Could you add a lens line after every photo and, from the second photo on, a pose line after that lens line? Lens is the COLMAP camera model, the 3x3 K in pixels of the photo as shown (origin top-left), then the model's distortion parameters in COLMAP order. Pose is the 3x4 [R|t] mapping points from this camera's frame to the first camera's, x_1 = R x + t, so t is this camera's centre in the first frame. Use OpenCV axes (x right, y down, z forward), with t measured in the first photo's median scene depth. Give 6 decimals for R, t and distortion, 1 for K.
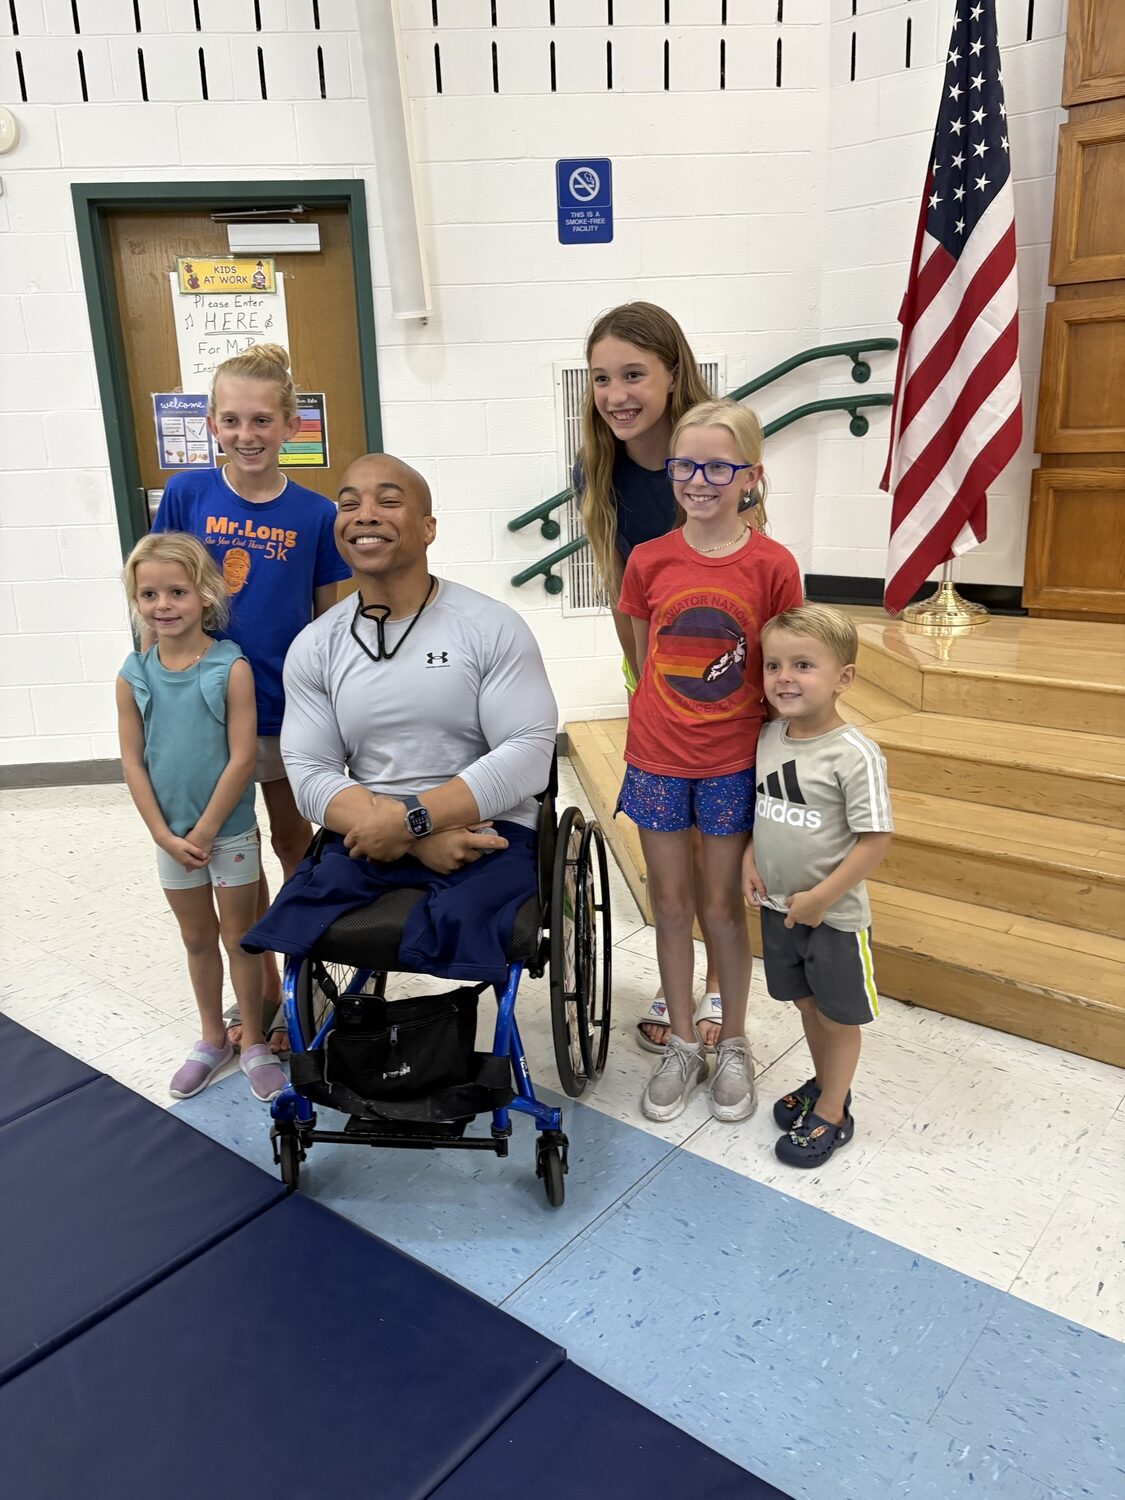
lens RADIAL K [[1136.9, 0, 566.0], [0, 1136.9, 775.5], [0, 0, 1]] dist [0.006556, 0.001729]
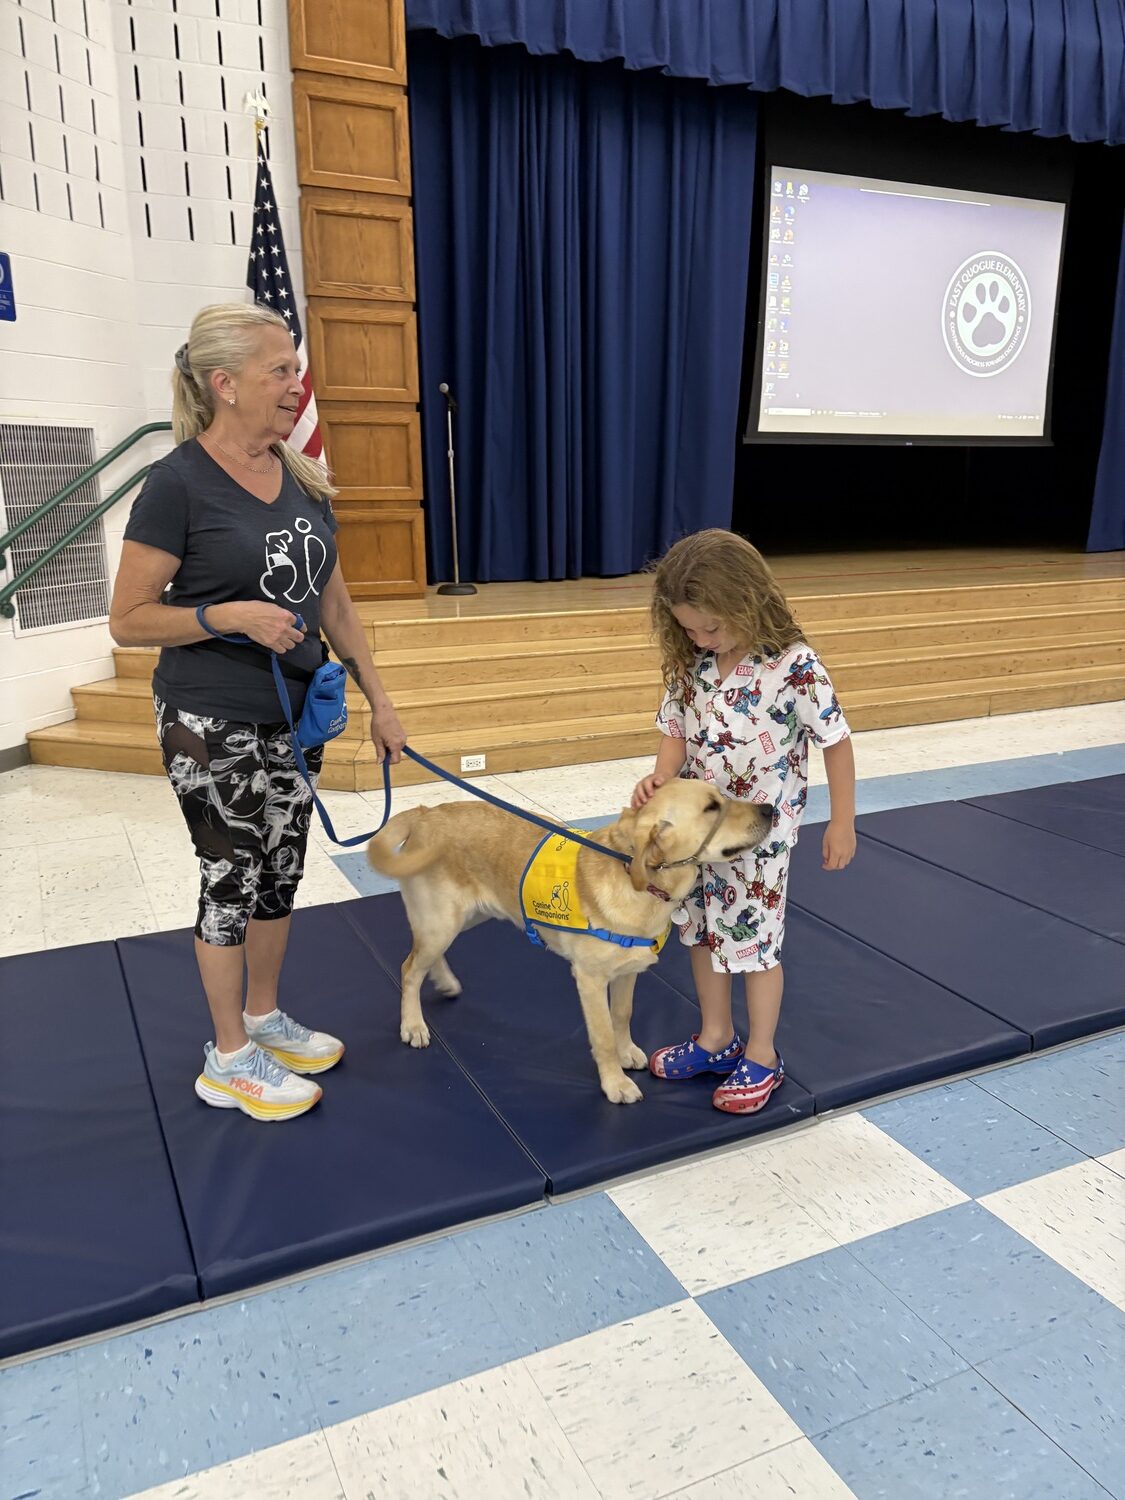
lens RADIAL K [[1136.9, 0, 566.0], [0, 1136.9, 775.5], [0, 0, 1]] dist [0.006556, 0.001729]
pose [[0.429050, -0.191994, 0.882641, -0.873045], [0.256541, 0.962812, 0.084729, 0.039897], [-0.866085, 0.190081, 0.462349, 0.031484]]
